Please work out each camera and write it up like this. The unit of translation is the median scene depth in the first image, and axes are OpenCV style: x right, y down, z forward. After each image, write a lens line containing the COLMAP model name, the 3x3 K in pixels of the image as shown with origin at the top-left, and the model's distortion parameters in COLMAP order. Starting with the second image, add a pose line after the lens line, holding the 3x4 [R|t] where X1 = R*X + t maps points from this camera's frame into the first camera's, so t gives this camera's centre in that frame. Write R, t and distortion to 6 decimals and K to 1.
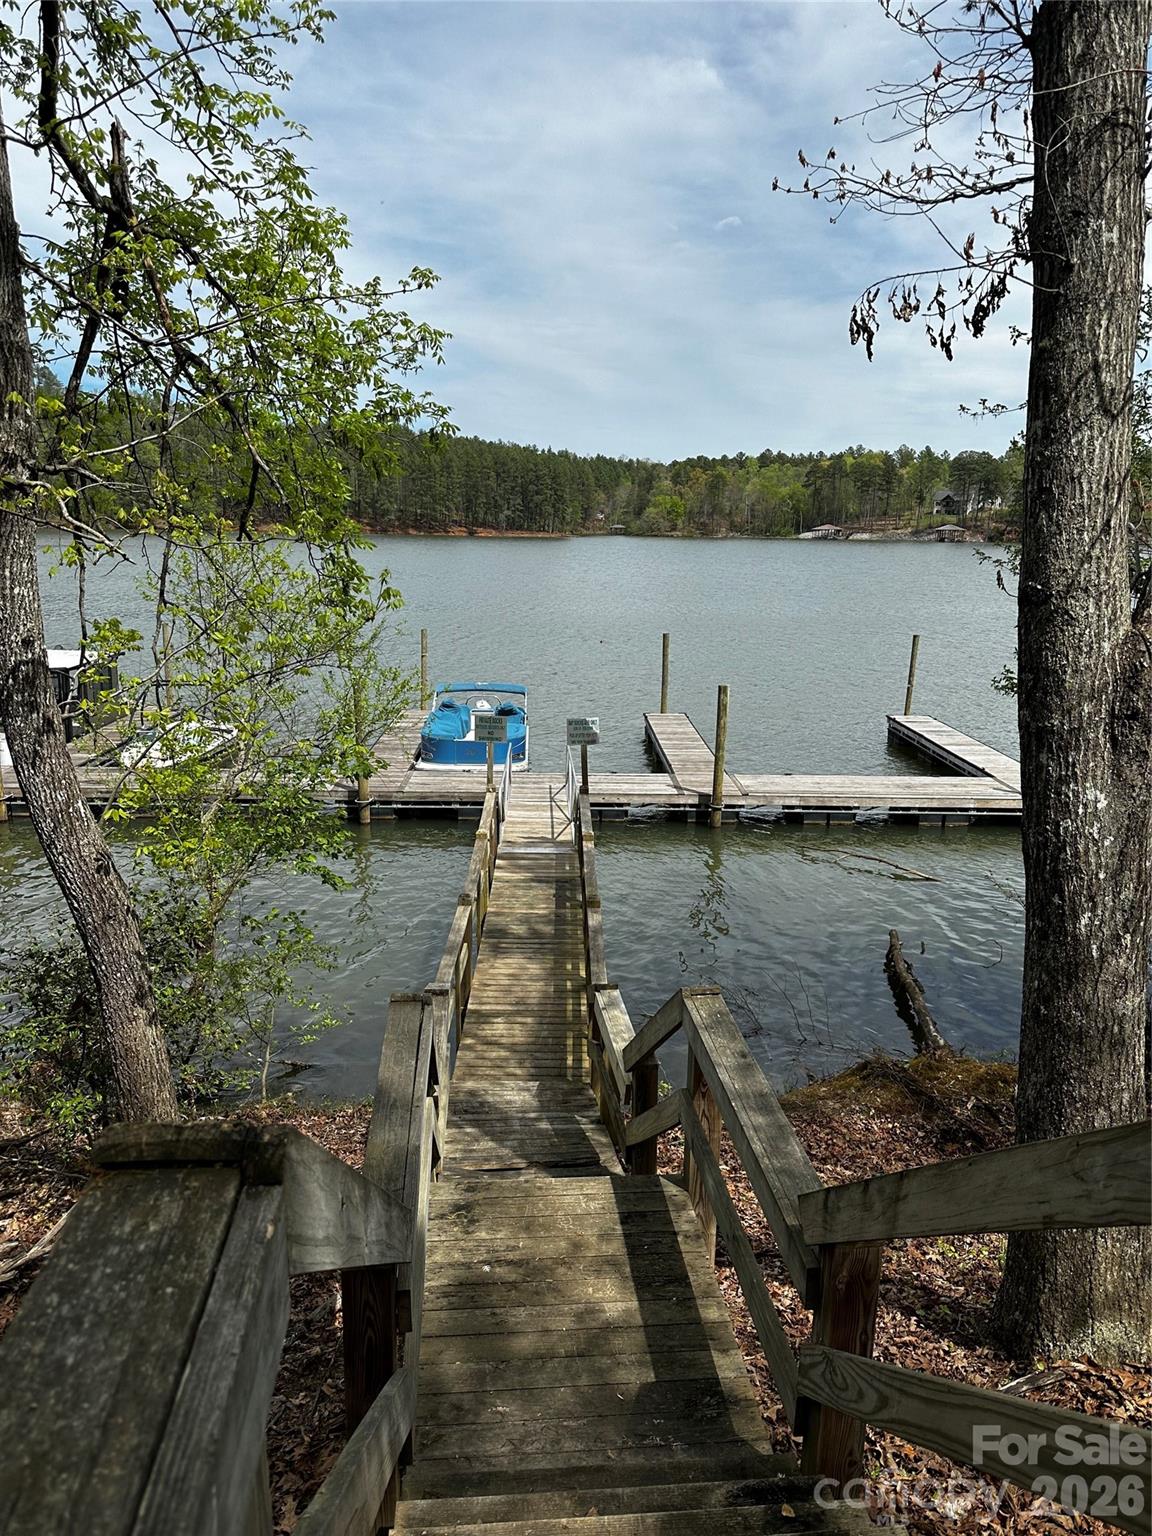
lens RADIAL K [[1074.6, 0, 575.1], [0, 1074.6, 766.1], [0, 0, 1]] dist [0.059510, 0.000374]
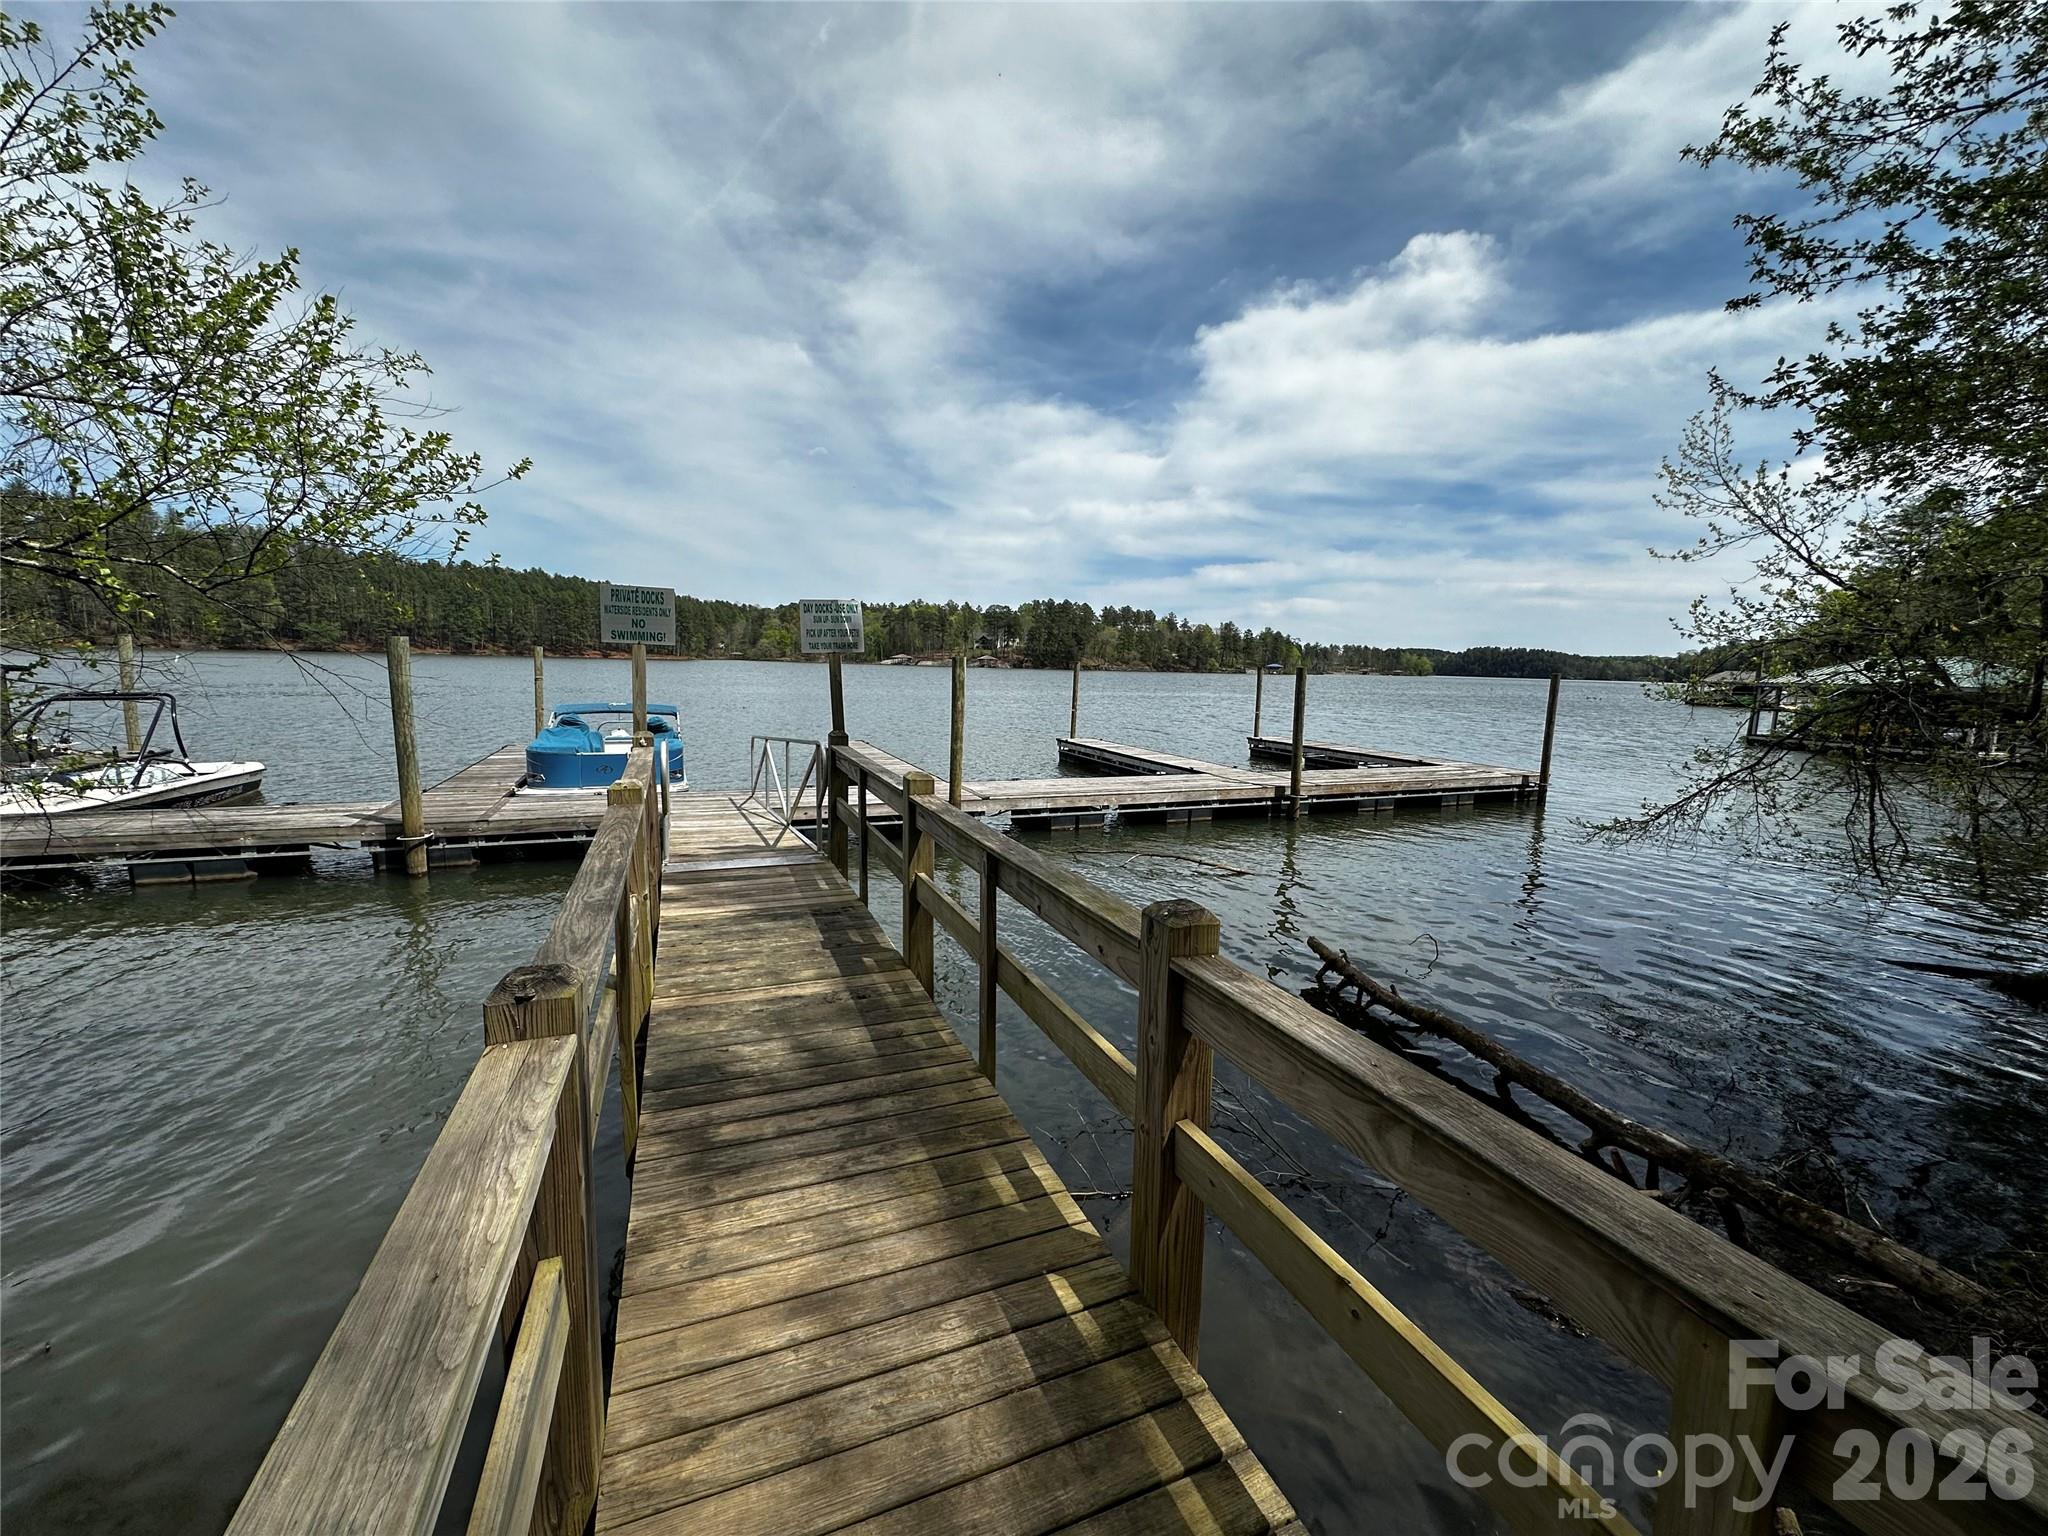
lens RADIAL K [[813.0, 0, 1025.3], [0, 813.0, 765.4], [0, 0, 1]] dist [-0.009053, -0.000026]
pose [[0.928429, -0.040268, 0.369322, -0.038858], [0.073801, 0.994287, -0.077117, 0.052148], [-0.364107, 0.098854, 0.926096, 0.430568]]
